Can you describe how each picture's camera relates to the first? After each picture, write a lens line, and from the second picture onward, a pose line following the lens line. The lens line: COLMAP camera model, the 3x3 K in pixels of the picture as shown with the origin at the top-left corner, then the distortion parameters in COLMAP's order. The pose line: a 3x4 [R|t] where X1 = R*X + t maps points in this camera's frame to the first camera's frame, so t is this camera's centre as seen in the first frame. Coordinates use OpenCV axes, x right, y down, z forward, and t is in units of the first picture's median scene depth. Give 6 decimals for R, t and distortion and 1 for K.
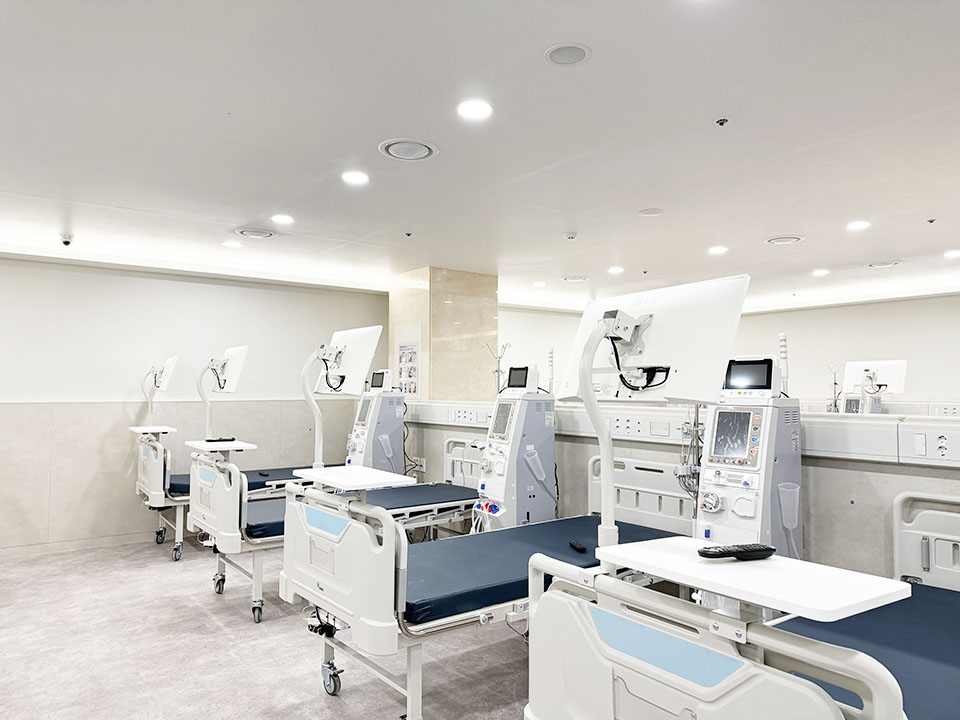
lens RADIAL K [[661.2, 0, 473.9], [0, 661.2, 360.3], [0, 0, 1]] dist [0.092132, -0.137733]
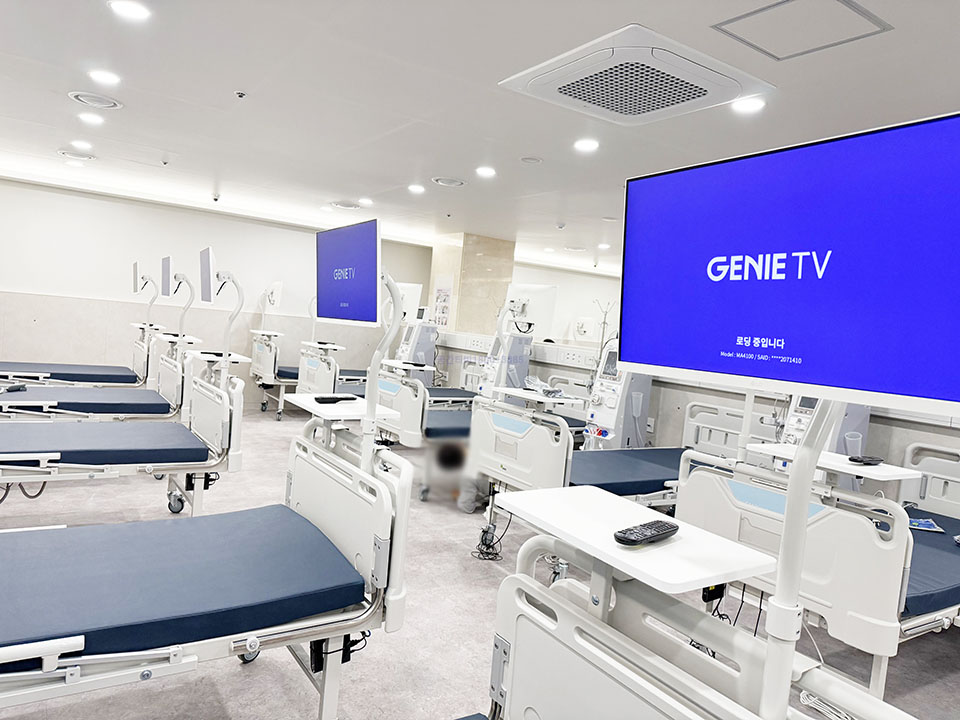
lens RADIAL K [[662.1, 0, 479.3], [0, 662.1, 365.5], [0, 0, 1]] dist [0.072944, -0.119720]
pose [[0.994524, 0.094638, -0.044326, 0.062369], [-0.089519, 0.990337, 0.105919, -0.024765], [0.053922, -0.101371, 0.993386, -0.466396]]
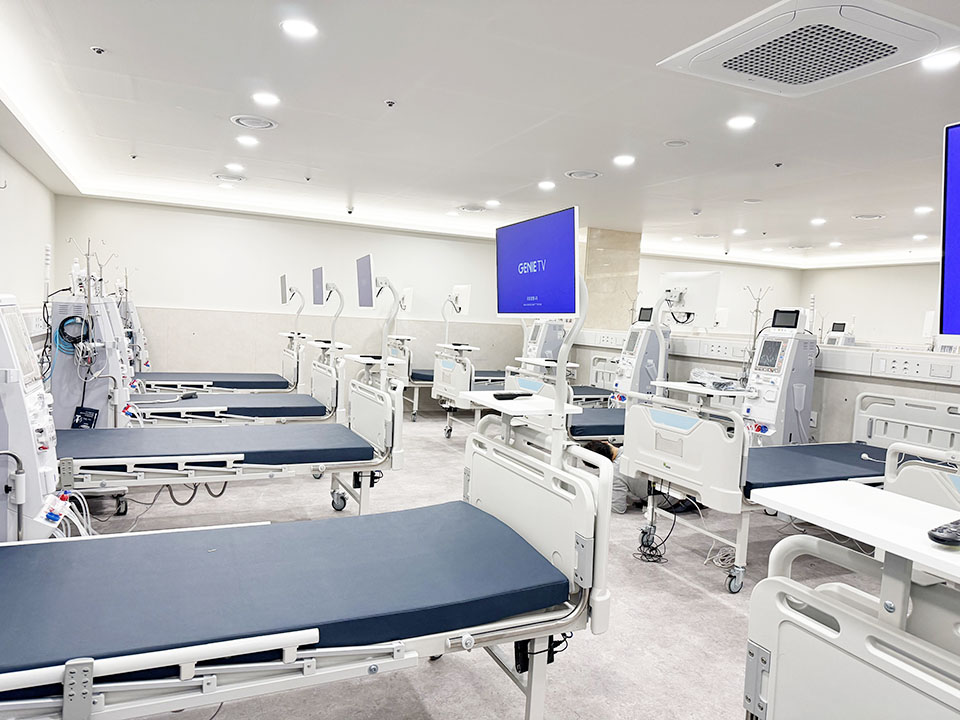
lens RADIAL K [[661.2, 0, 473.9], [0, 661.2, 360.3], [0, 0, 1]] dist [0.092132, -0.137733]
pose [[0.975583, 0.060995, -0.210991, 0.010217], [-0.038719, 0.993381, 0.108146, -0.015920], [0.216190, -0.097336, 0.971487, -0.463805]]
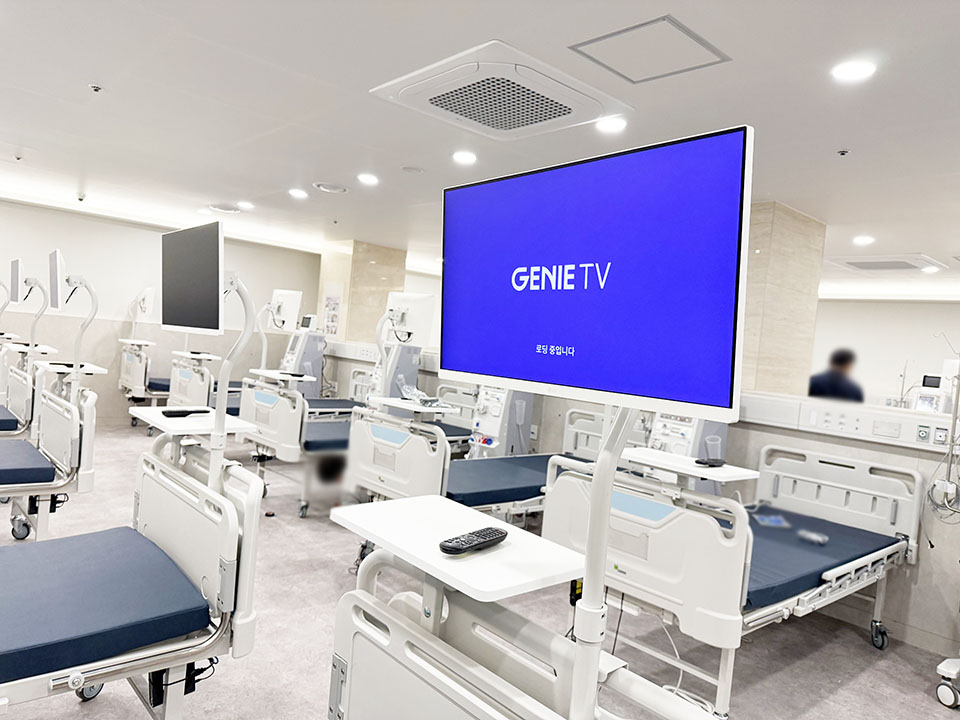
lens RADIAL K [[665.6, 0, 480.0], [0, 665.6, 360.0], [0, 0, 1]] dist [0.072527, -0.131705]
pose [[0.990832, 0.089741, 0.100985, 0.088551], [-0.097020, 0.992843, 0.069636, -0.026745], [-0.094013, -0.078795, 0.992448, -0.464889]]
